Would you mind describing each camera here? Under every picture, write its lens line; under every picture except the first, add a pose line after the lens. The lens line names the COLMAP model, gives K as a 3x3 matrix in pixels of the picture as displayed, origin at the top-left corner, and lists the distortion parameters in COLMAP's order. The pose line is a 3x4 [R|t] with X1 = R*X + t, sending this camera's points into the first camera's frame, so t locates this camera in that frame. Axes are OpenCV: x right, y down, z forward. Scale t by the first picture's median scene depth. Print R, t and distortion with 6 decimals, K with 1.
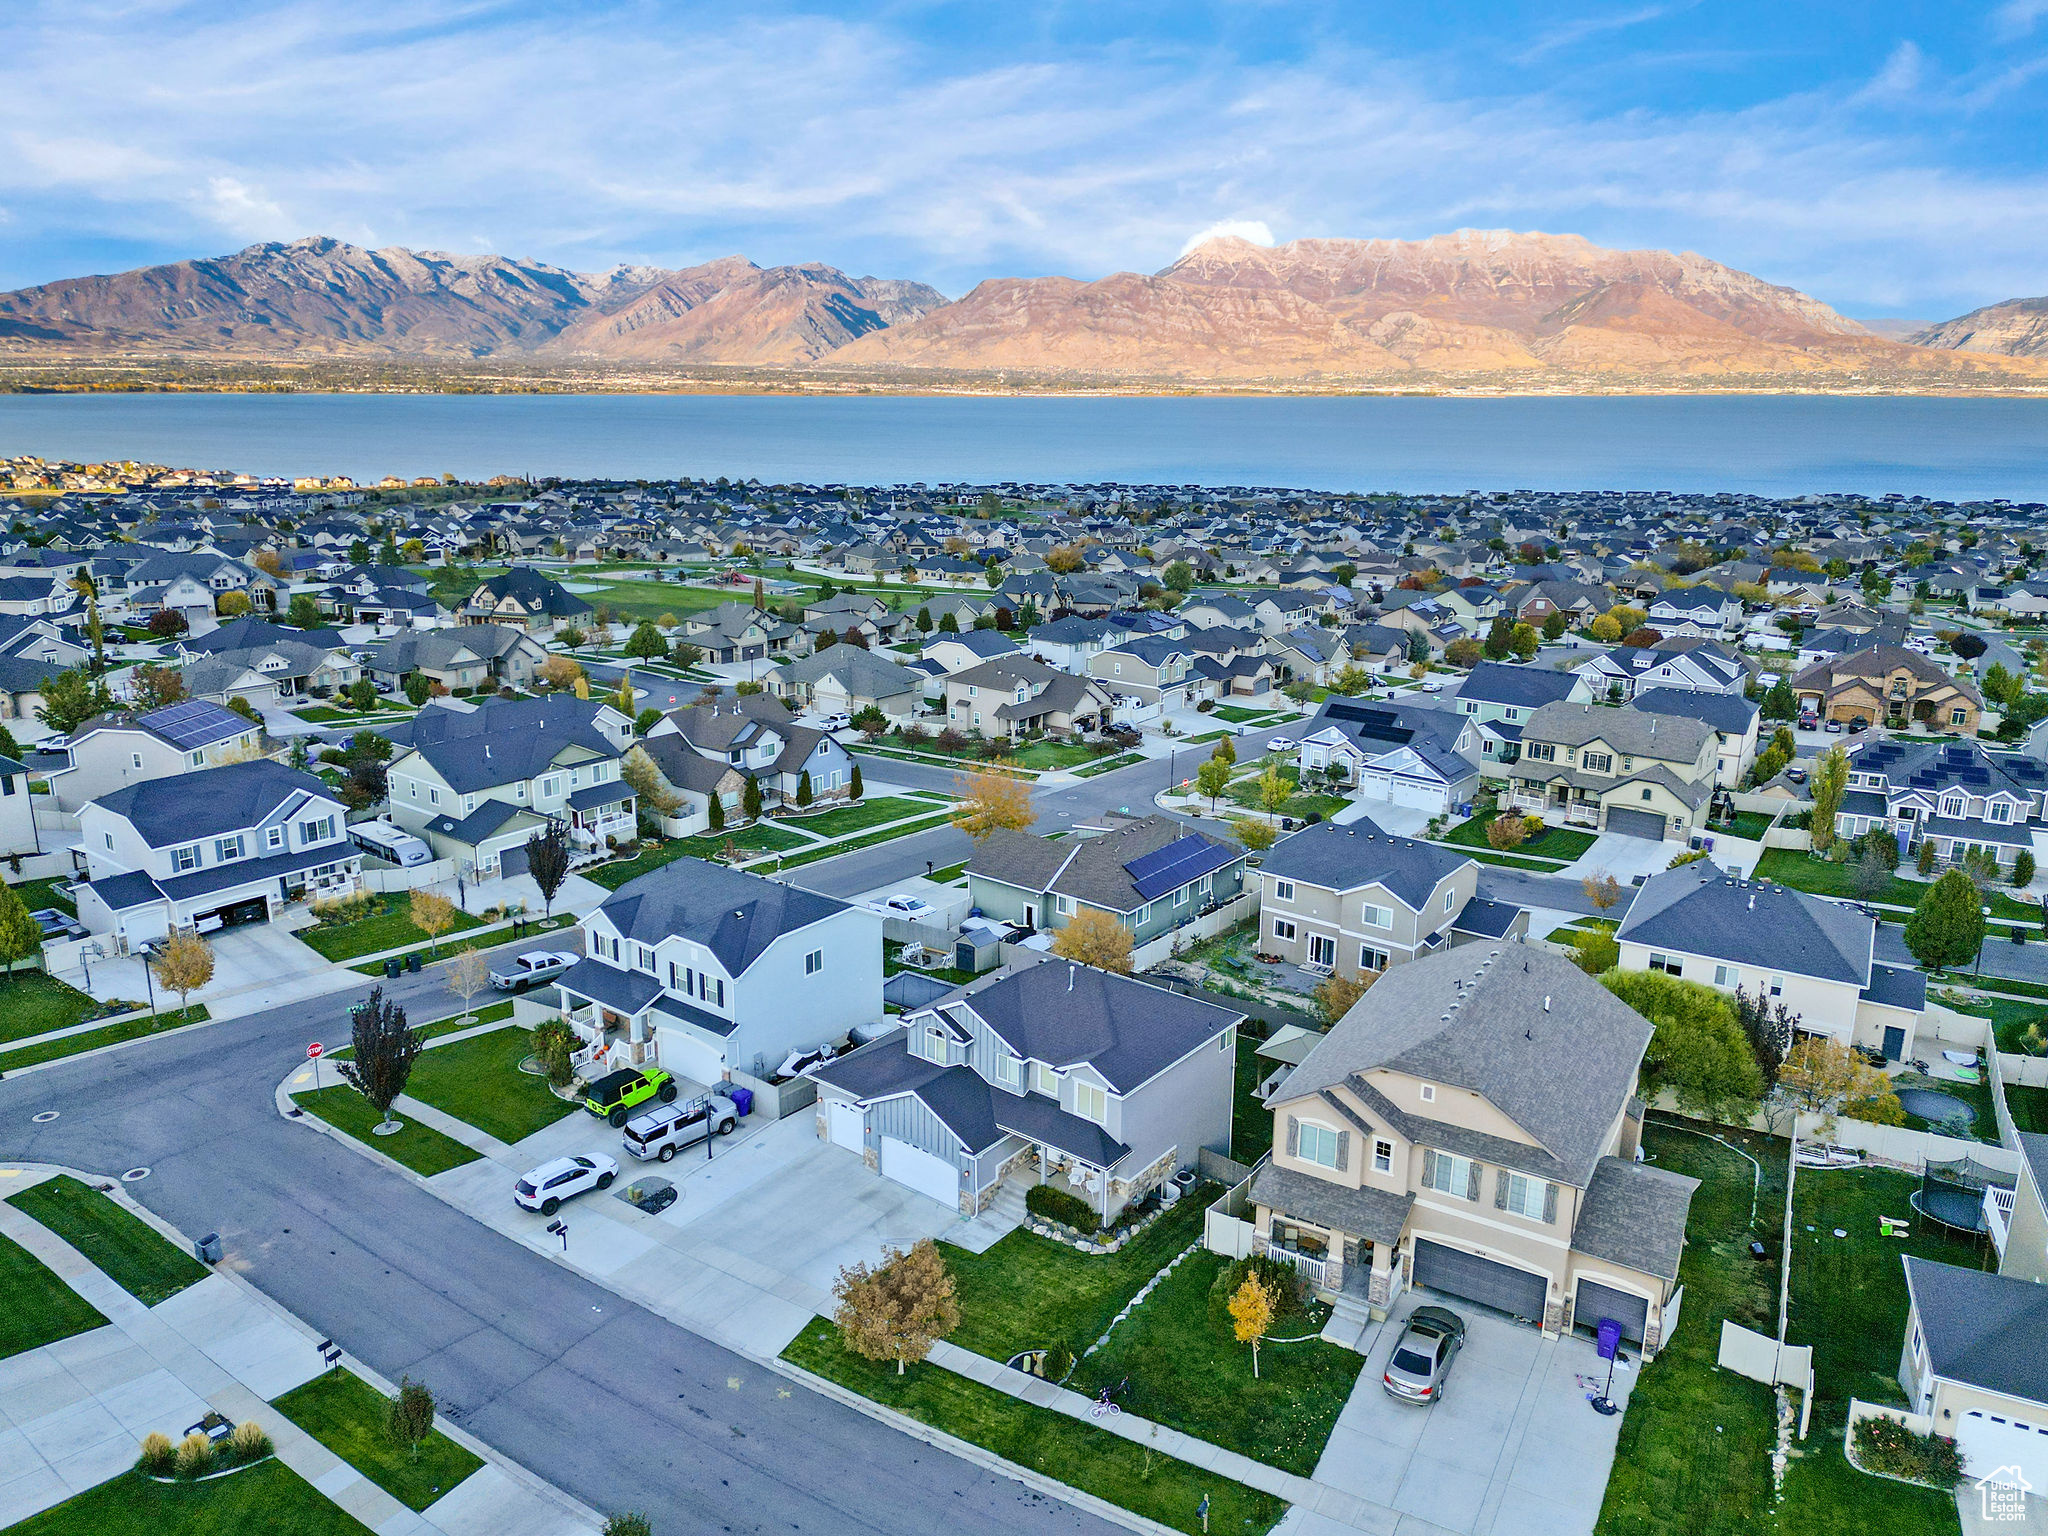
lens RADIAL K [[1438.2, 0, 1018.6], [0, 1438.2, 770.5], [0, 0, 1]] dist [0.084934, -0.083219]
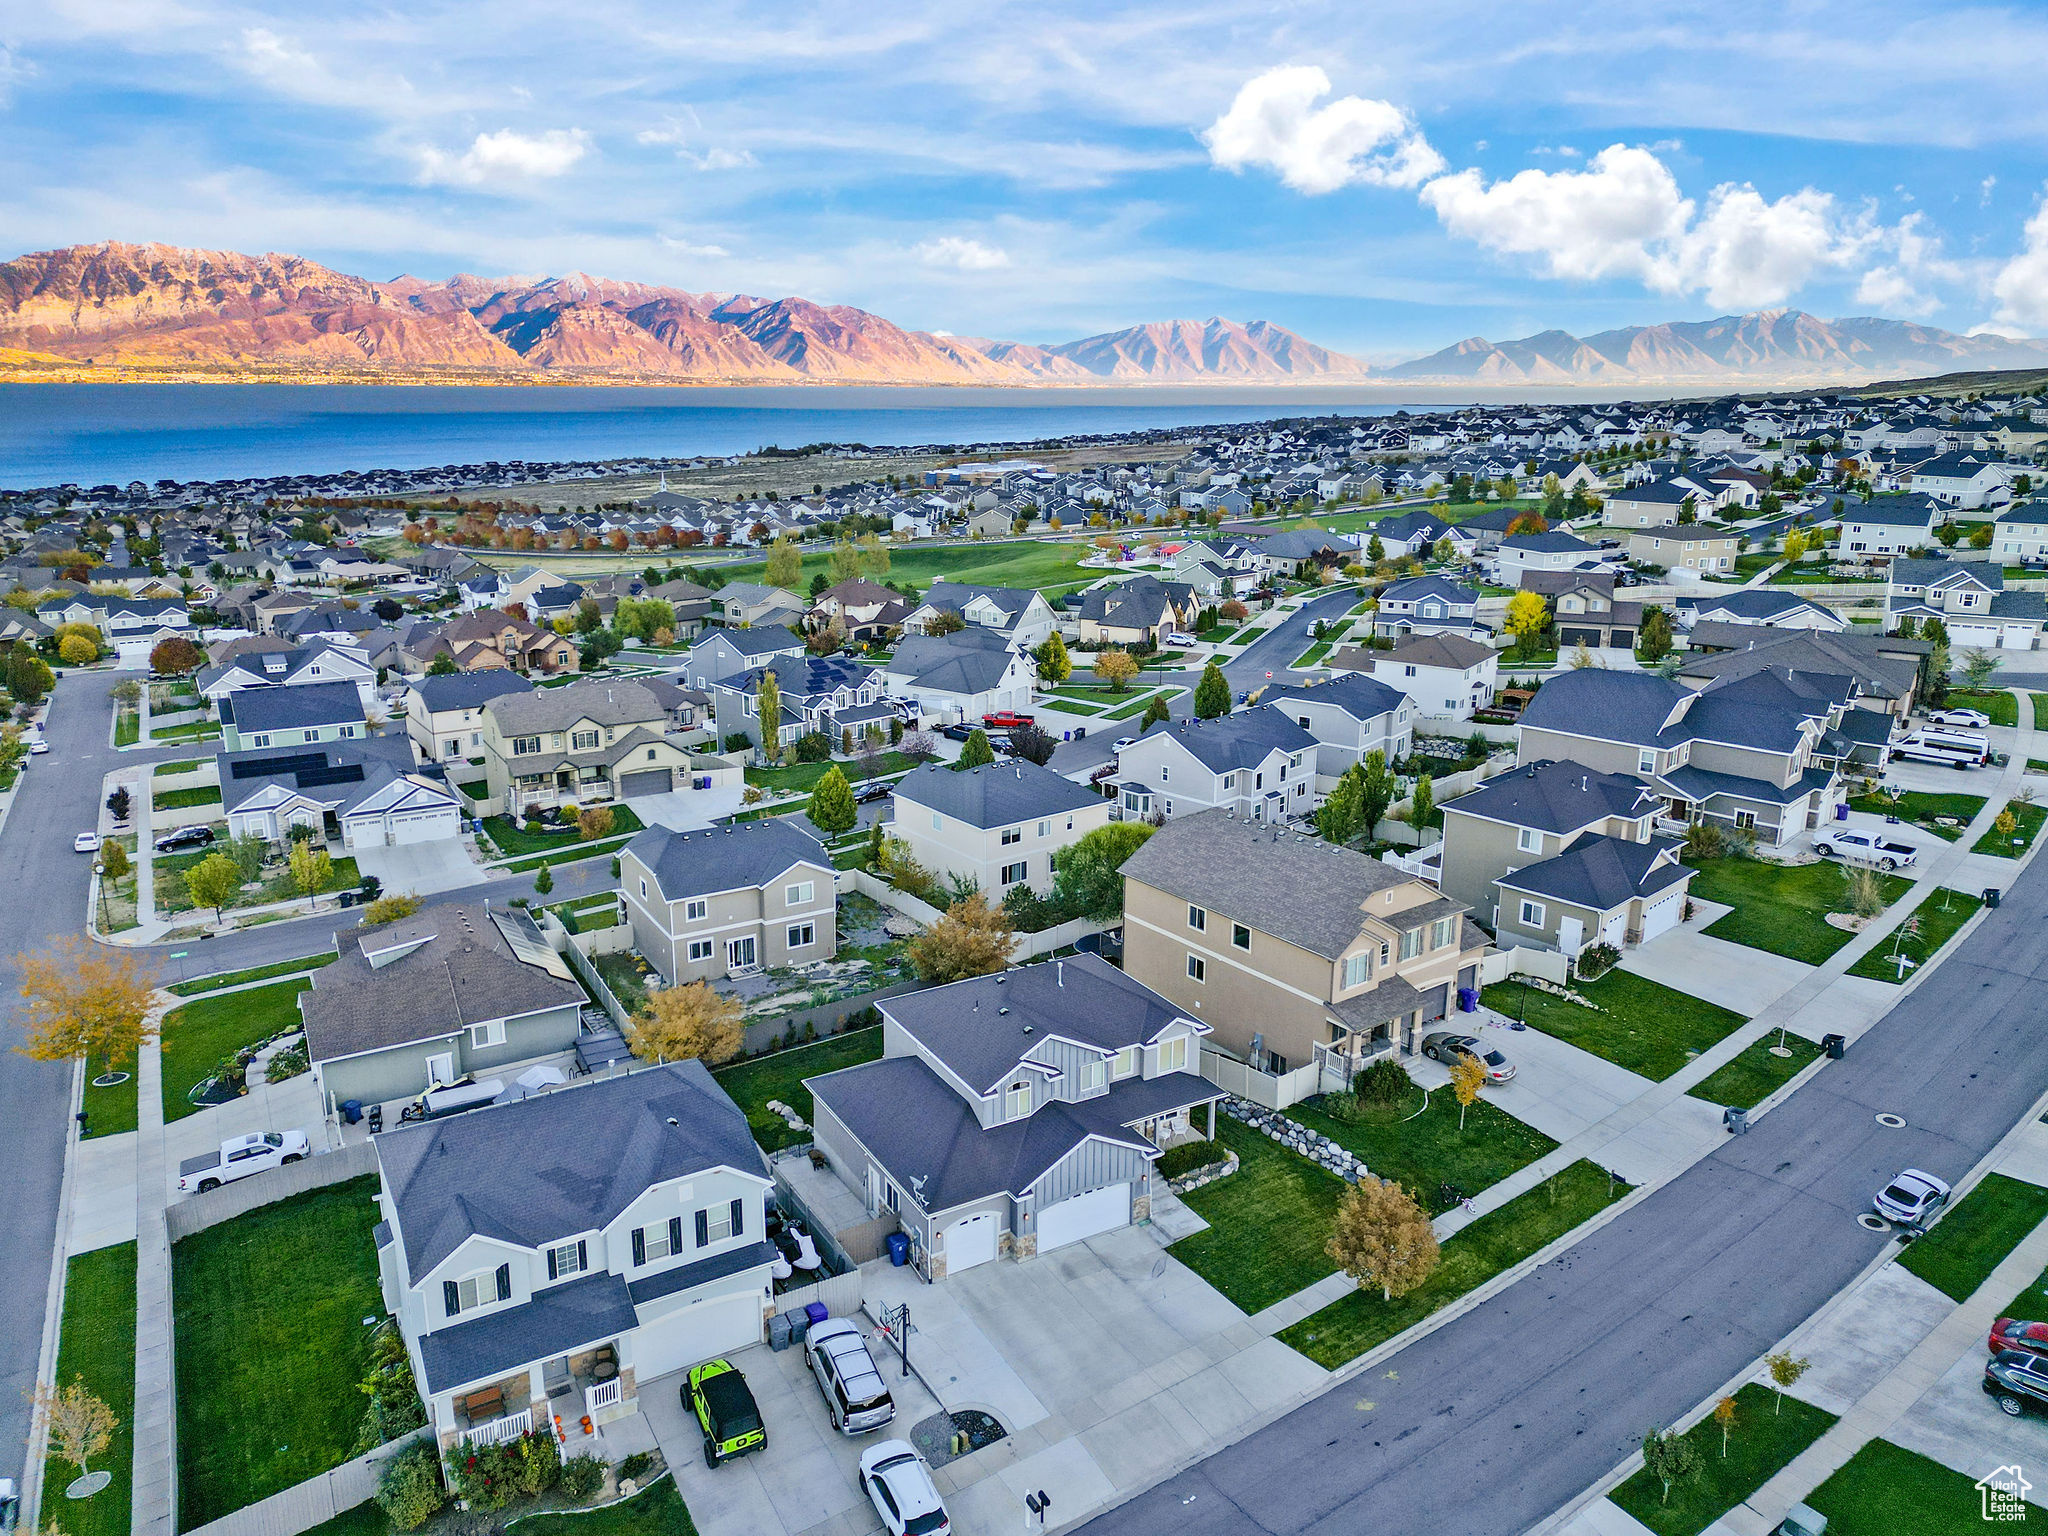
lens RADIAL K [[1438.2, 0, 1018.6], [0, 1438.2, 770.5], [0, 0, 1]] dist [0.084934, -0.083219]
pose [[0.371902, -0.256238, 0.892206, -0.716471], [0.246859, 0.953838, 0.171040, -0.147078], [-0.894846, 0.156639, 0.417988, 0.496476]]
